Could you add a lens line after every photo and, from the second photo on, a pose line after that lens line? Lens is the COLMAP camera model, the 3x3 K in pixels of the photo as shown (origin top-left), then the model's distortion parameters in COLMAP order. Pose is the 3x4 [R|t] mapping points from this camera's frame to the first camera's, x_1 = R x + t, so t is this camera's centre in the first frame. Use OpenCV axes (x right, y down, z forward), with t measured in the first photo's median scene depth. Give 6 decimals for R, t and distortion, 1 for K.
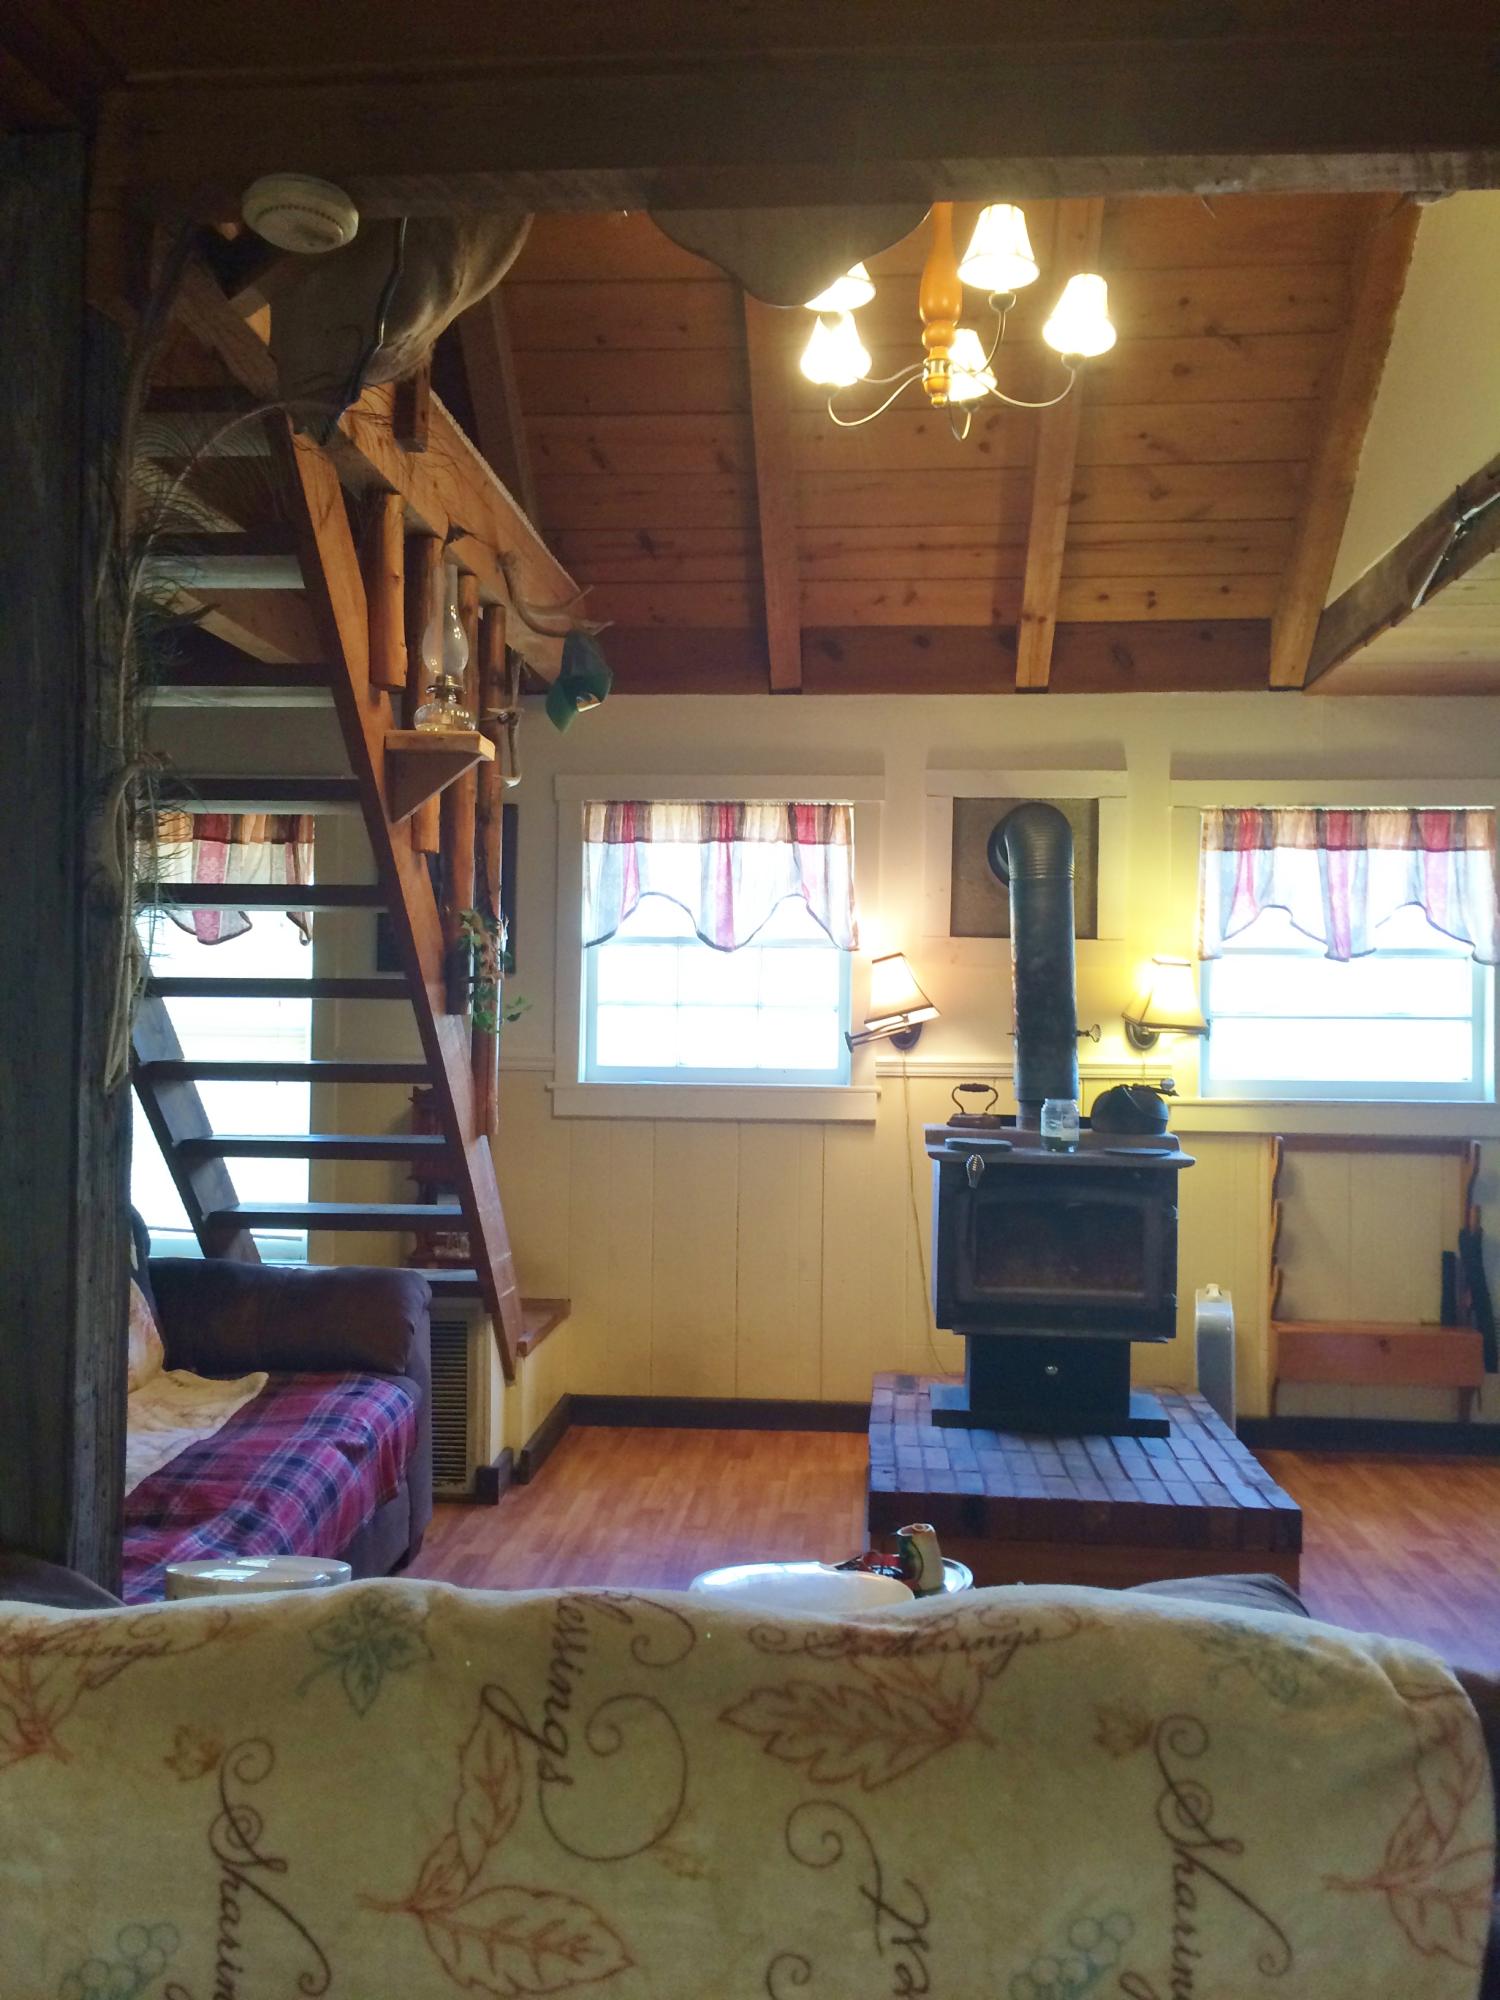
lens RADIAL K [[1706.2, 0, 736.7], [0, 1706.2, 1004.3], [0, 0, 1]] dist [0.072062, -0.073633]
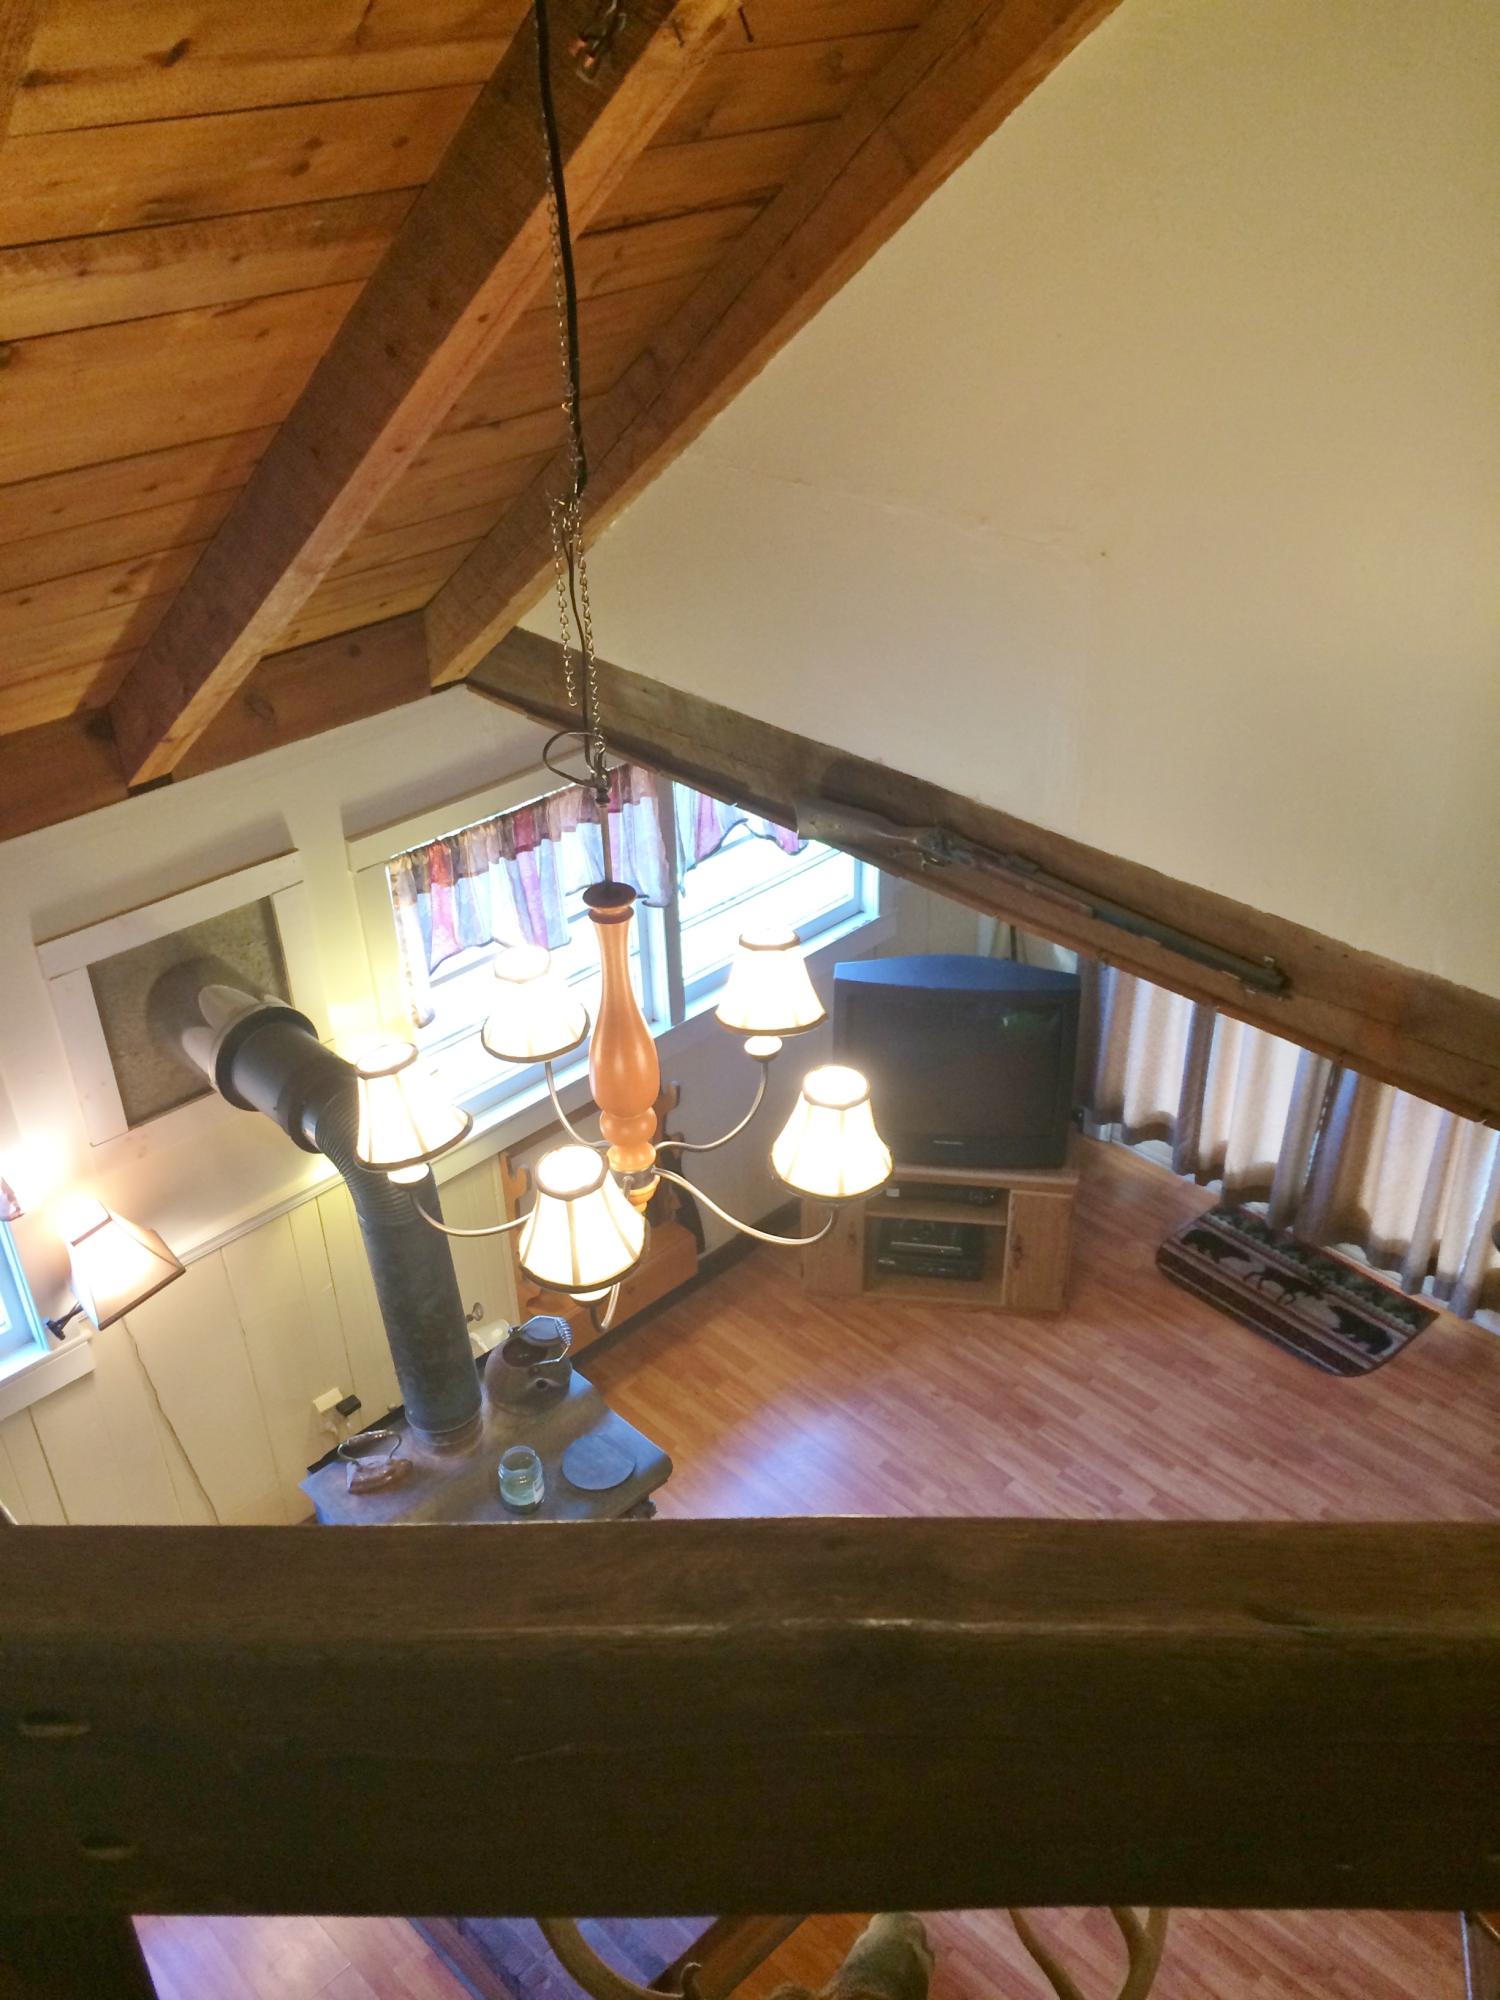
lens RADIAL K [[1706.2, 0, 743.5], [0, 1706.2, 995.9], [0, 0, 1]] dist [0.072062, -0.073633]
pose [[0.673906, -0.423527, 0.605372, -0.123697], [0.032602, 0.835629, 0.548325, -0.495034], [-0.738097, -0.349783, 0.576943, 0.404143]]
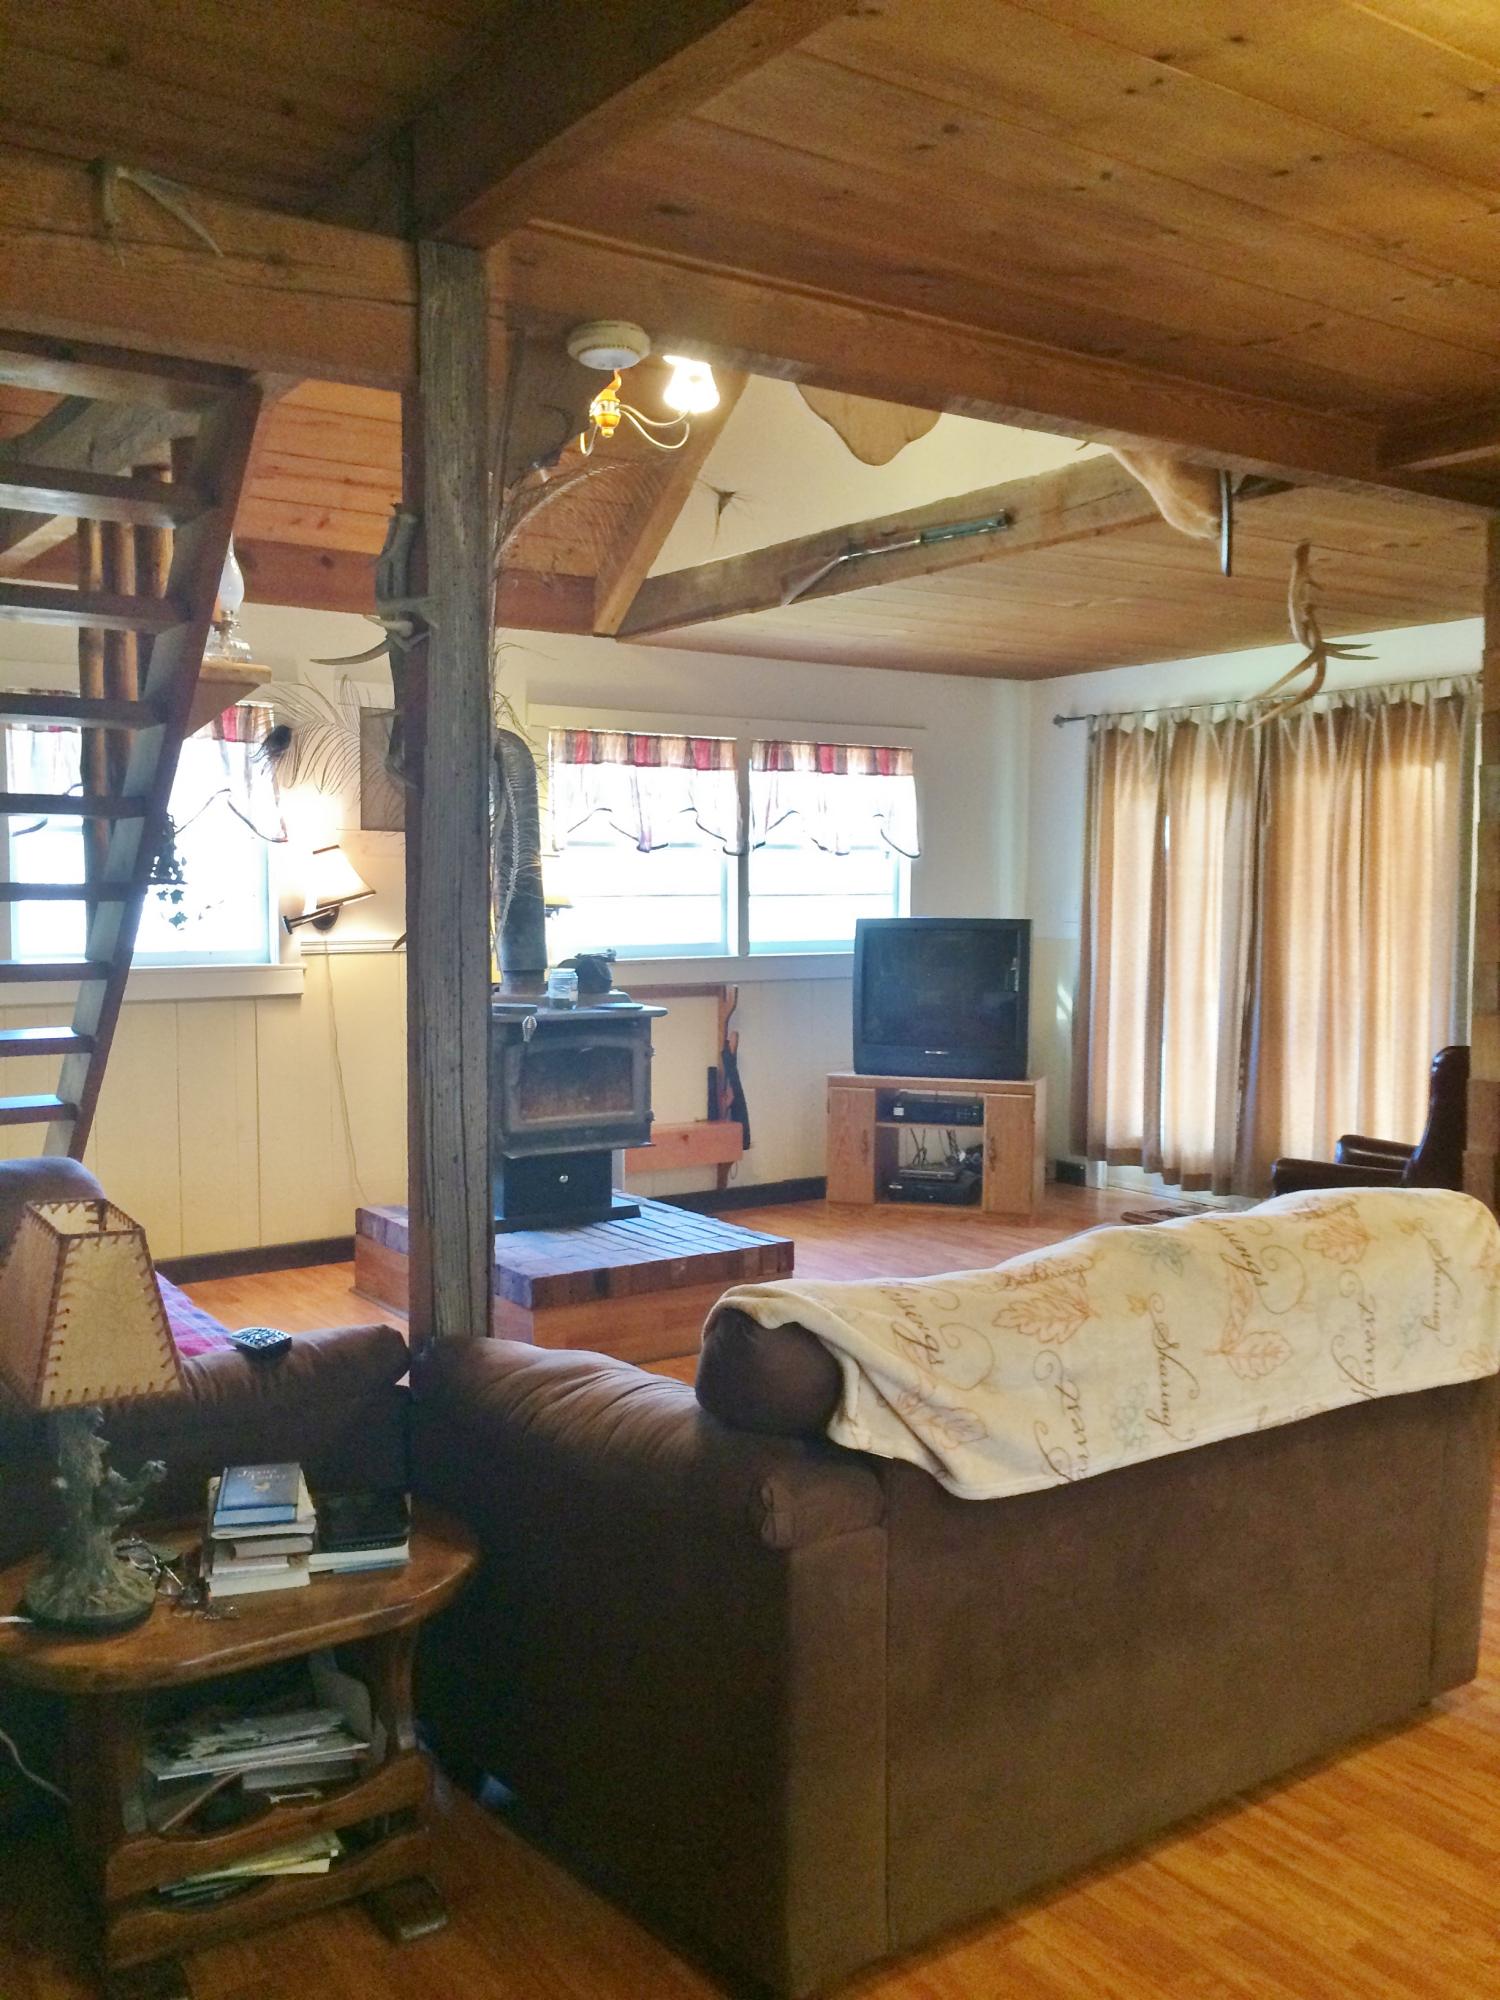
lens RADIAL K [[1706.2, 0, 752.5], [0, 1706.2, 997.9], [0, 0, 1]] dist [0.072062, -0.073633]
pose [[0.776934, -0.053768, 0.627282, -0.403362], [0.001894, 0.996542, 0.083074, -0.022613], [-0.629580, -0.063355, 0.774349, -0.059501]]
